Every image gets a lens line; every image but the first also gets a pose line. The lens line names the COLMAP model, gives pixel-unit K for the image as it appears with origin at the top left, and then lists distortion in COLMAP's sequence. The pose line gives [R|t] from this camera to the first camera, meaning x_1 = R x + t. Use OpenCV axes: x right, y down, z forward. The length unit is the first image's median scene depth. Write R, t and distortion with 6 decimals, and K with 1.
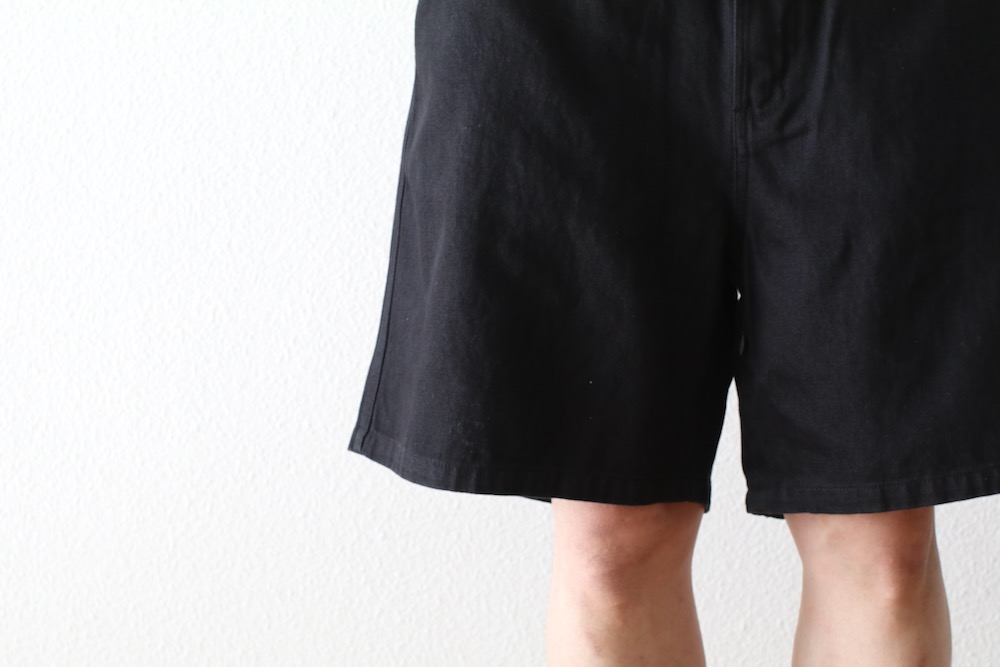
lens RADIAL K [[2754.1, 0, 508.2], [0, 2754.1, 336.8], [0, 0, 1]] dist [-0.208211, 0.000000]
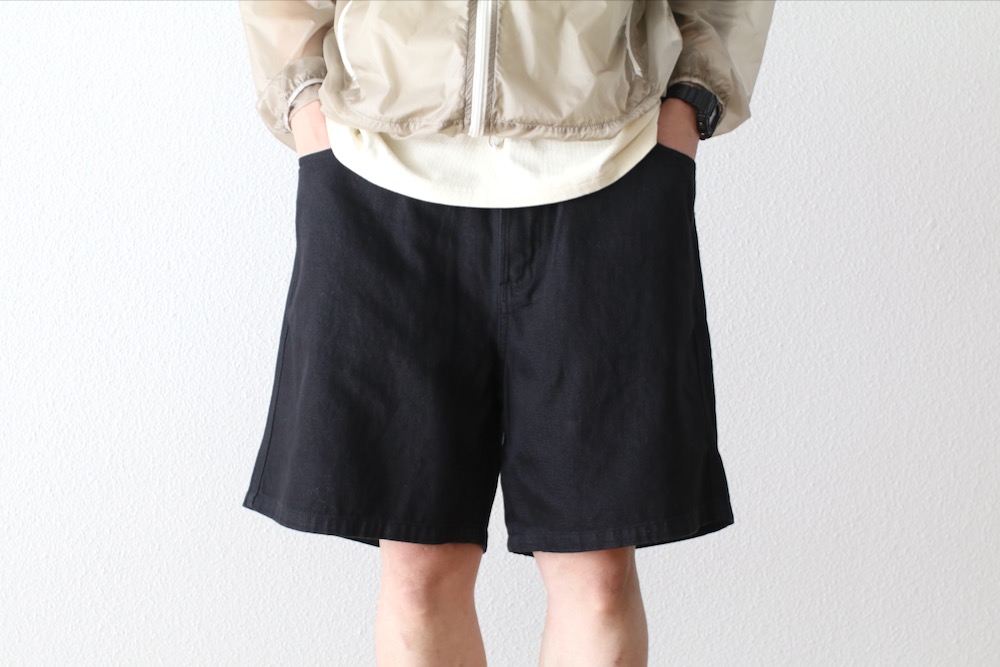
lens RADIAL K [[2754.1, 0, 508.9], [0, 2754.1, 357.4], [0, 0, 1]] dist [-0.208211, 0.000000]
pose [[0.934839, 0.007628, 0.354989, -0.337944], [-0.003051, 0.999905, -0.013451, -0.015031], [-0.355058, 0.011491, 0.934774, -0.328386]]
